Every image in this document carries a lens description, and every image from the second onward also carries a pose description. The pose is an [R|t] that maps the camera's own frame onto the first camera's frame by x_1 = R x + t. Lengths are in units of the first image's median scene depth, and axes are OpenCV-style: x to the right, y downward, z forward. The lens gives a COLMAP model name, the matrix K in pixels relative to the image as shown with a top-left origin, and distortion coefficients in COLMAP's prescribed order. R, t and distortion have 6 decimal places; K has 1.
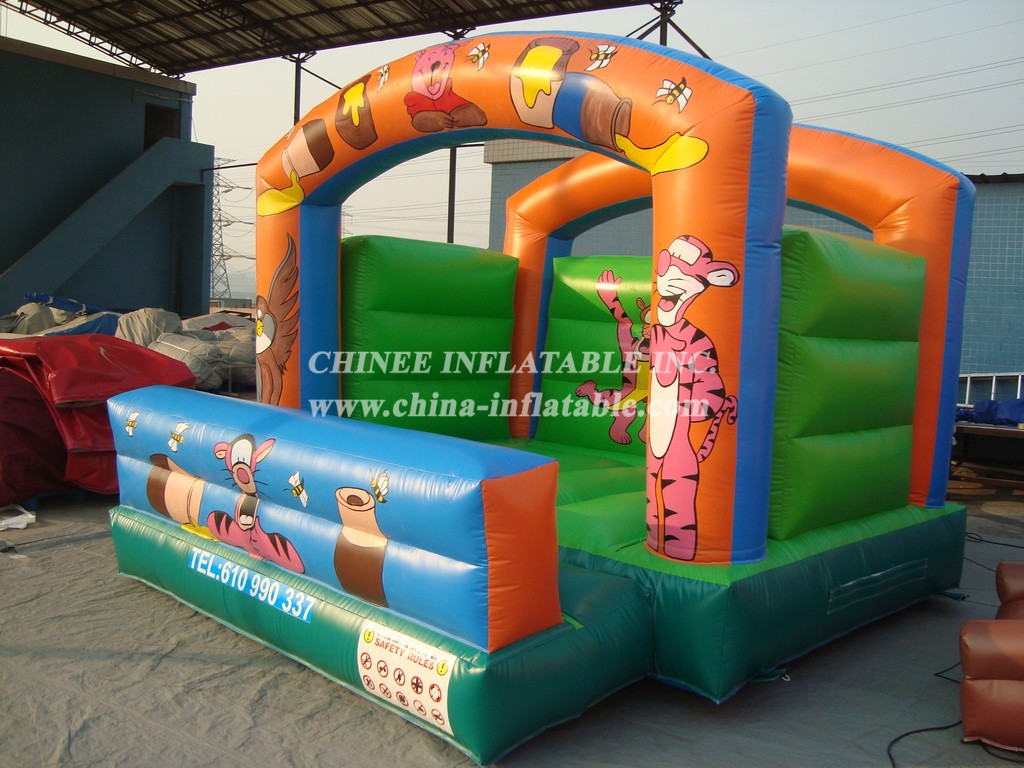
lens RADIAL K [[989.9, 0, 517.2], [0, 989.9, 385.4], [0, 0, 1]] dist [-0.219924, 0.227934]
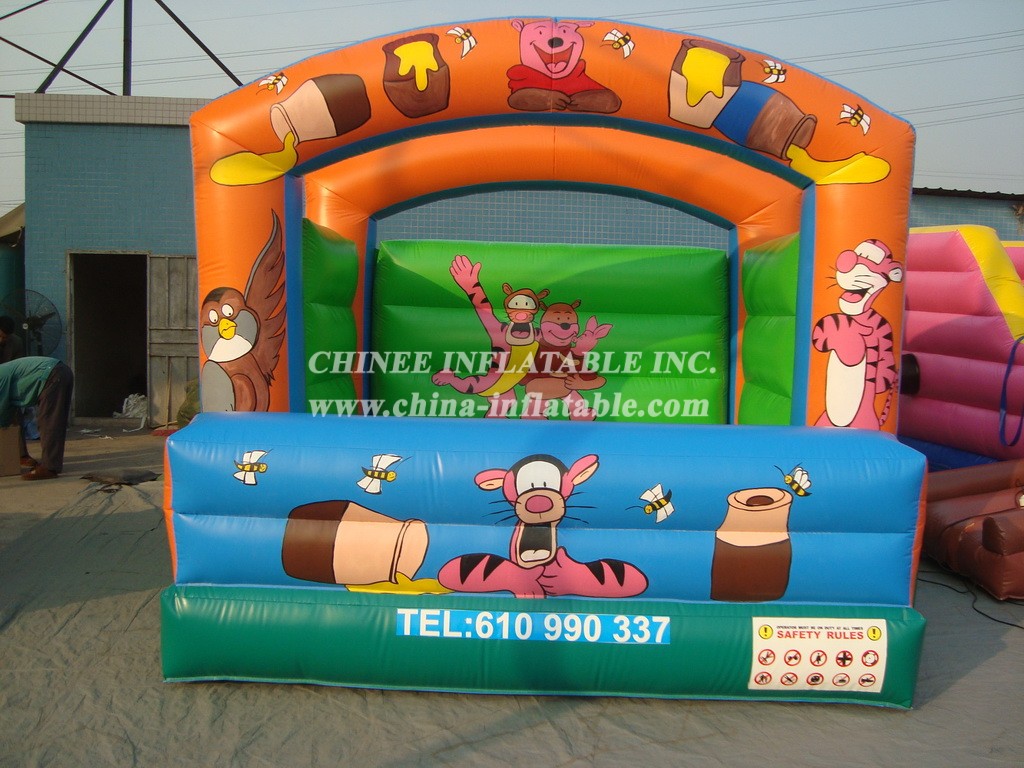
lens RADIAL K [[989.9, 0, 517.2], [0, 989.9, 385.4], [0, 0, 1]] dist [-0.219924, 0.227934]
pose [[0.743489, -0.079691, 0.663983, -0.889931], [0.060818, 0.996817, 0.051537, -0.057846], [-0.665977, 0.002064, 0.745970, 0.383666]]
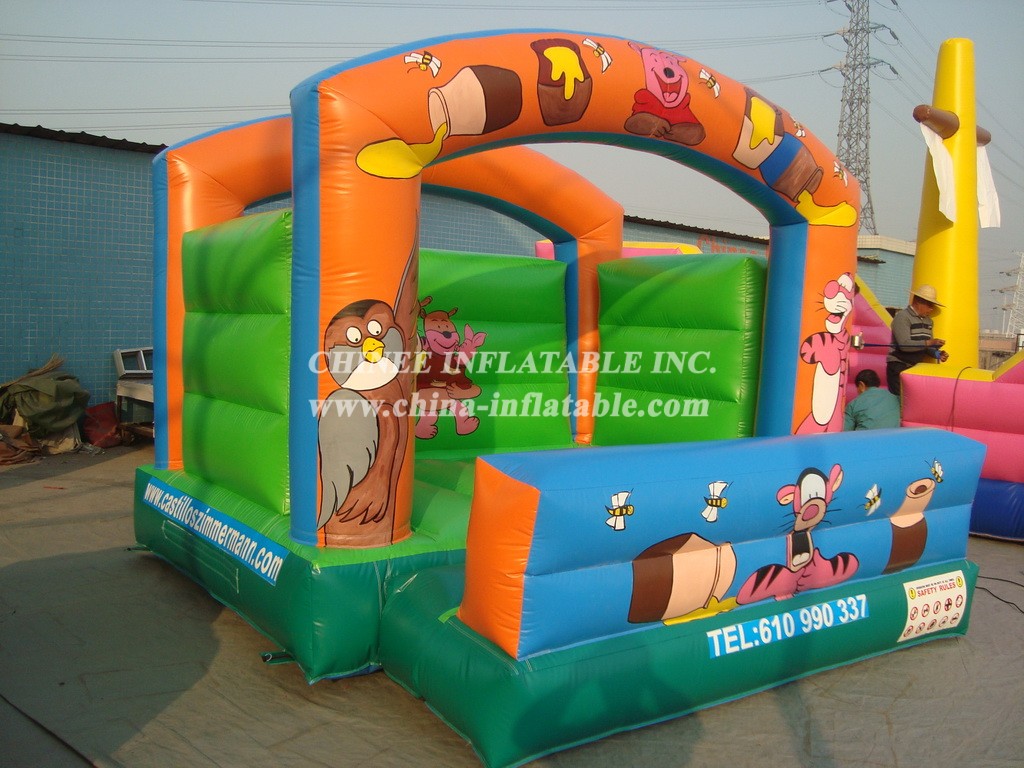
lens RADIAL K [[989.9, 0, 517.2], [0, 989.9, 385.4], [0, 0, 1]] dist [-0.219924, 0.227934]
pose [[0.190914, -0.107156, 0.975740, -1.287652], [0.041604, 0.994014, 0.101023, -0.141829], [-0.980725, 0.021308, 0.194229, 1.133382]]
